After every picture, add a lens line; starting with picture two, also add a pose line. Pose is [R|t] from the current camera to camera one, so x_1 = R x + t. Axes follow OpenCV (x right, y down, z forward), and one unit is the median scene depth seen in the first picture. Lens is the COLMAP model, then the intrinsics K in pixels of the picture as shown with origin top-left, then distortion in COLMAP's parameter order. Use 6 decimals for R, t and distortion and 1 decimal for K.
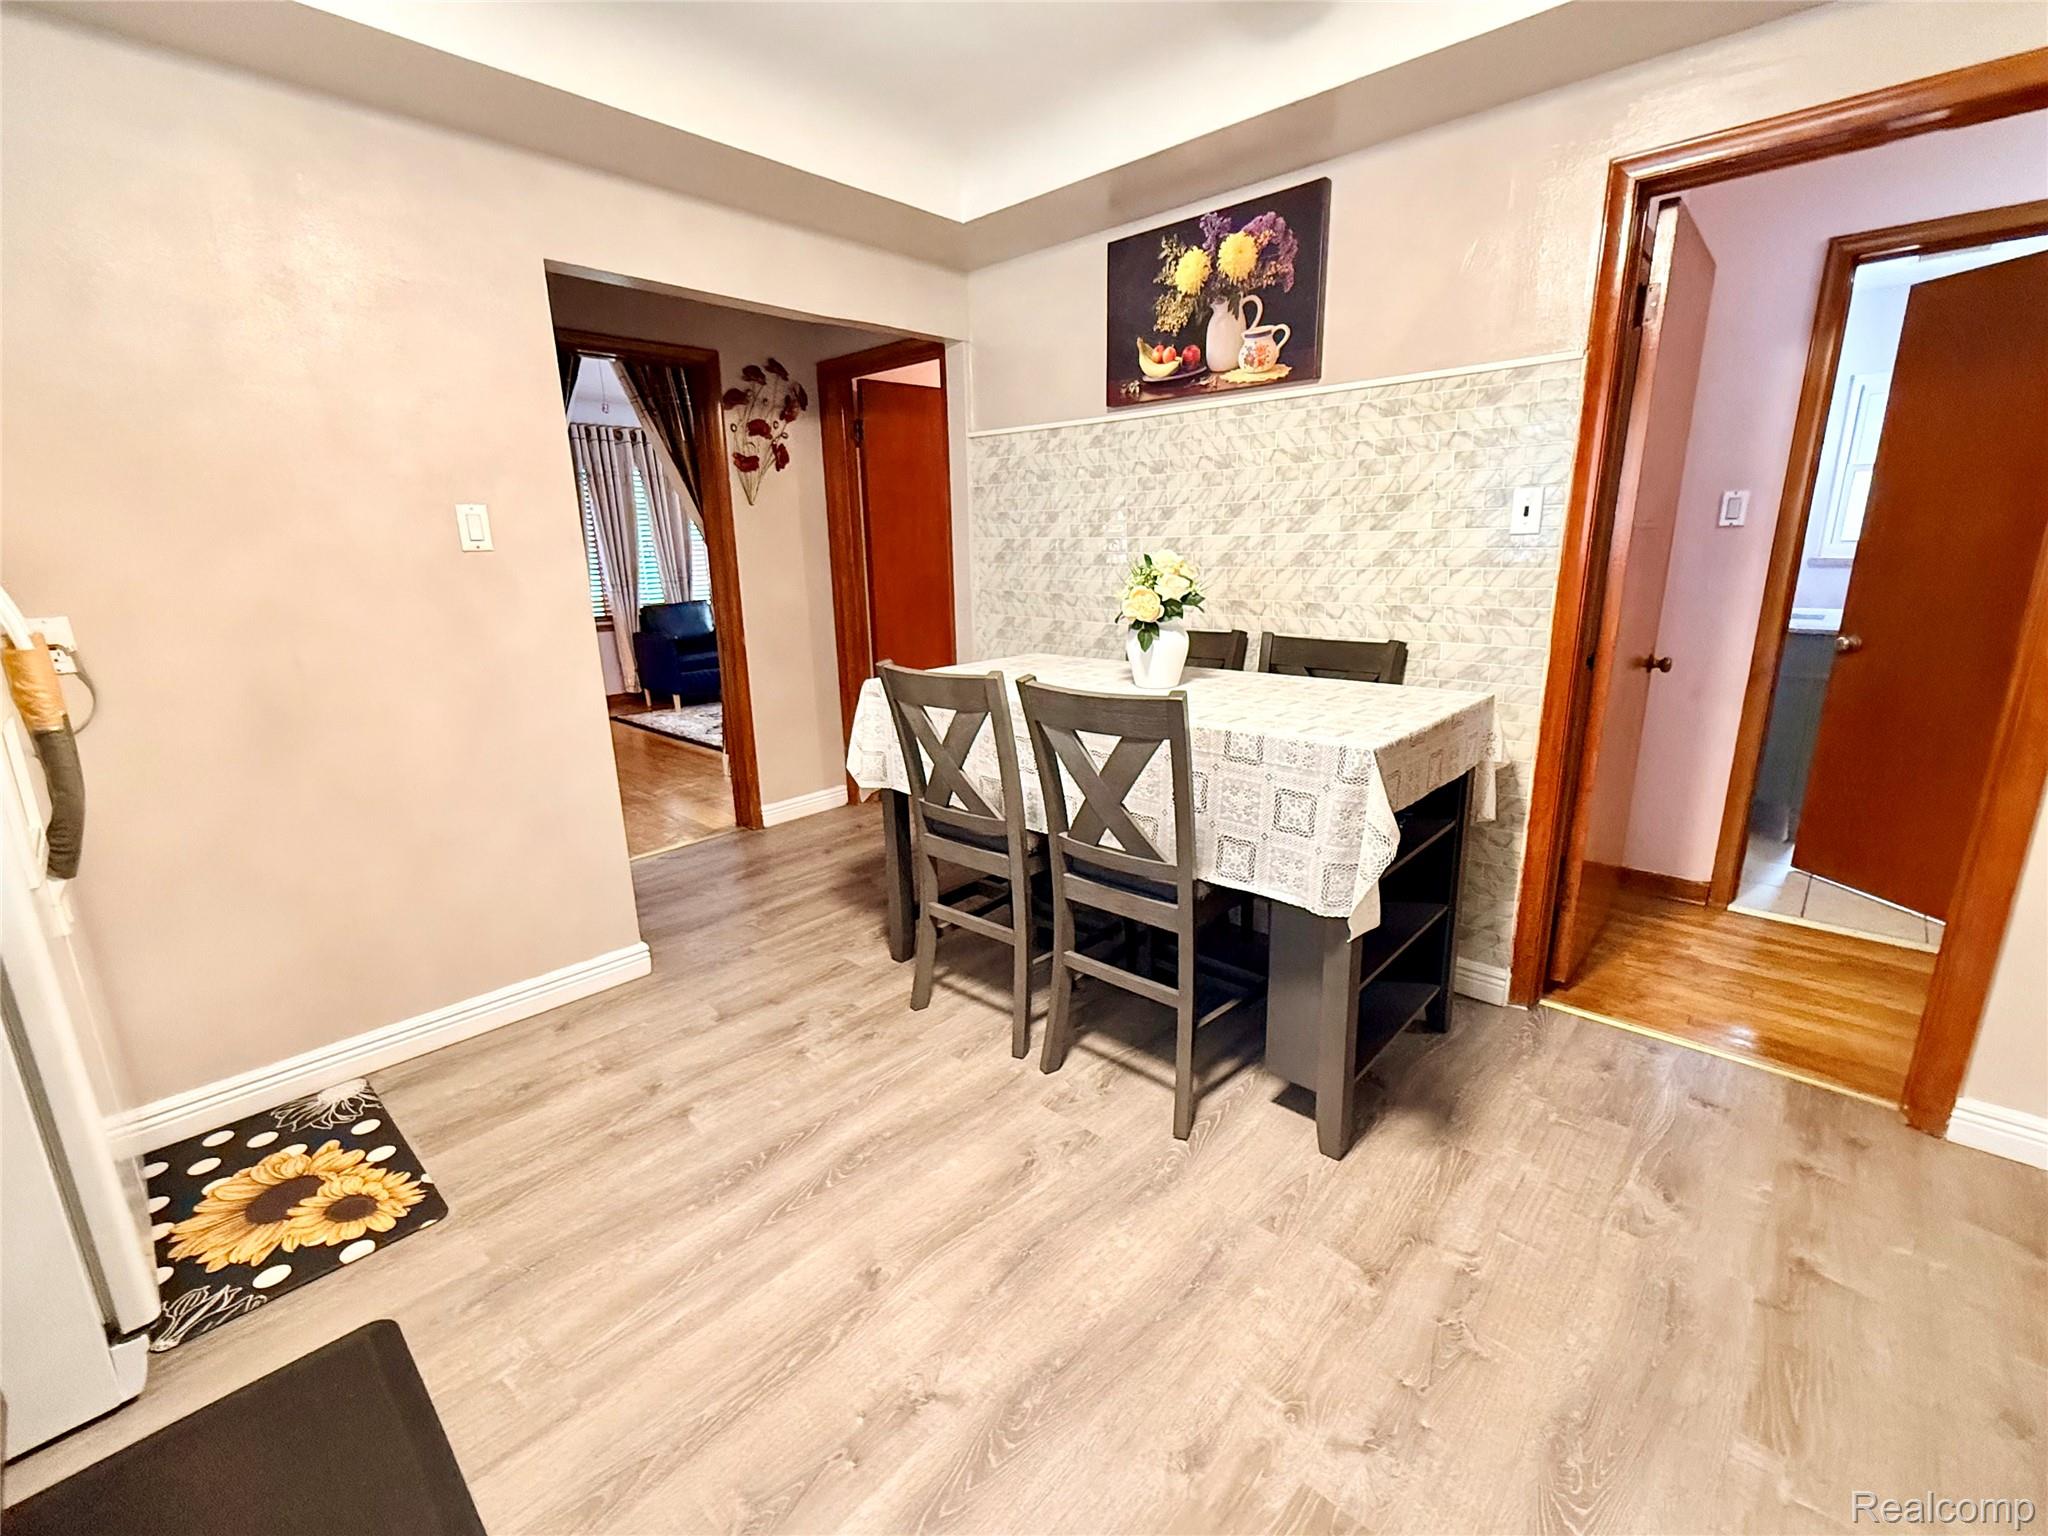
lens RADIAL K [[893.9, 0, 1024.0], [0, 893.9, 768.0], [0, 0, 1]] dist [0.000048, 0.000141]
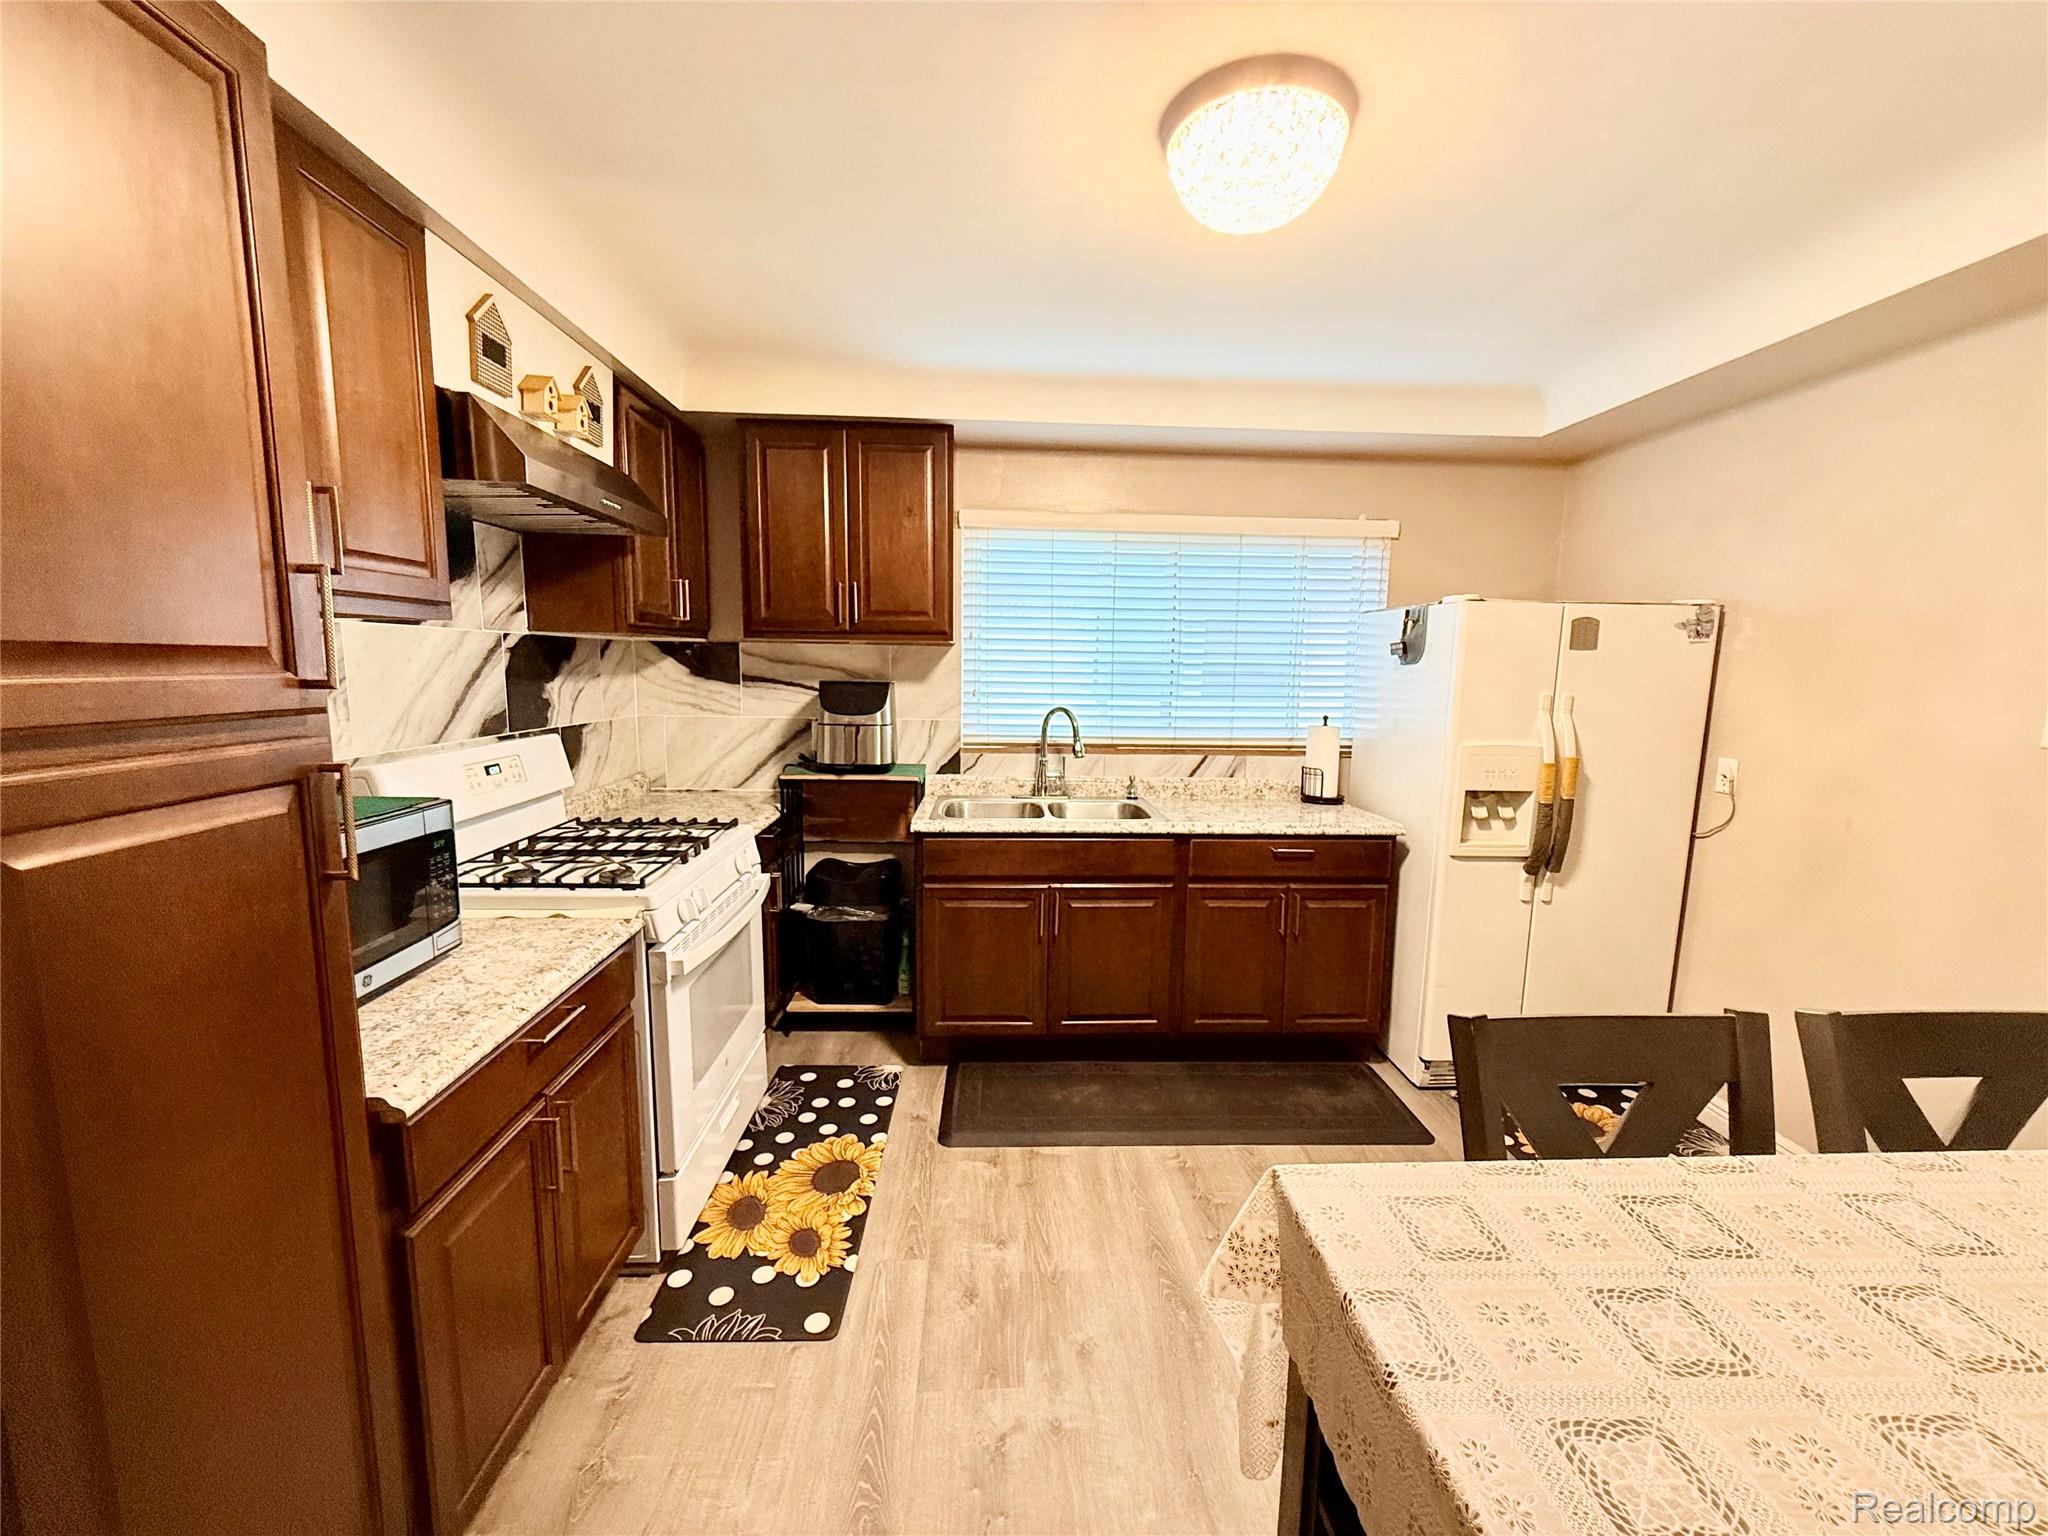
lens RADIAL K [[817.6, 0, 1030.3], [0, 817.6, 770.1], [0, 0, 1]] dist [0.002717, -0.000015]
pose [[-0.696636, 0.103877, -0.709864, 0.983956], [-0.177822, 0.933585, 0.311124, -0.465053], [0.695037, 0.342970, -0.631898, 1.297960]]
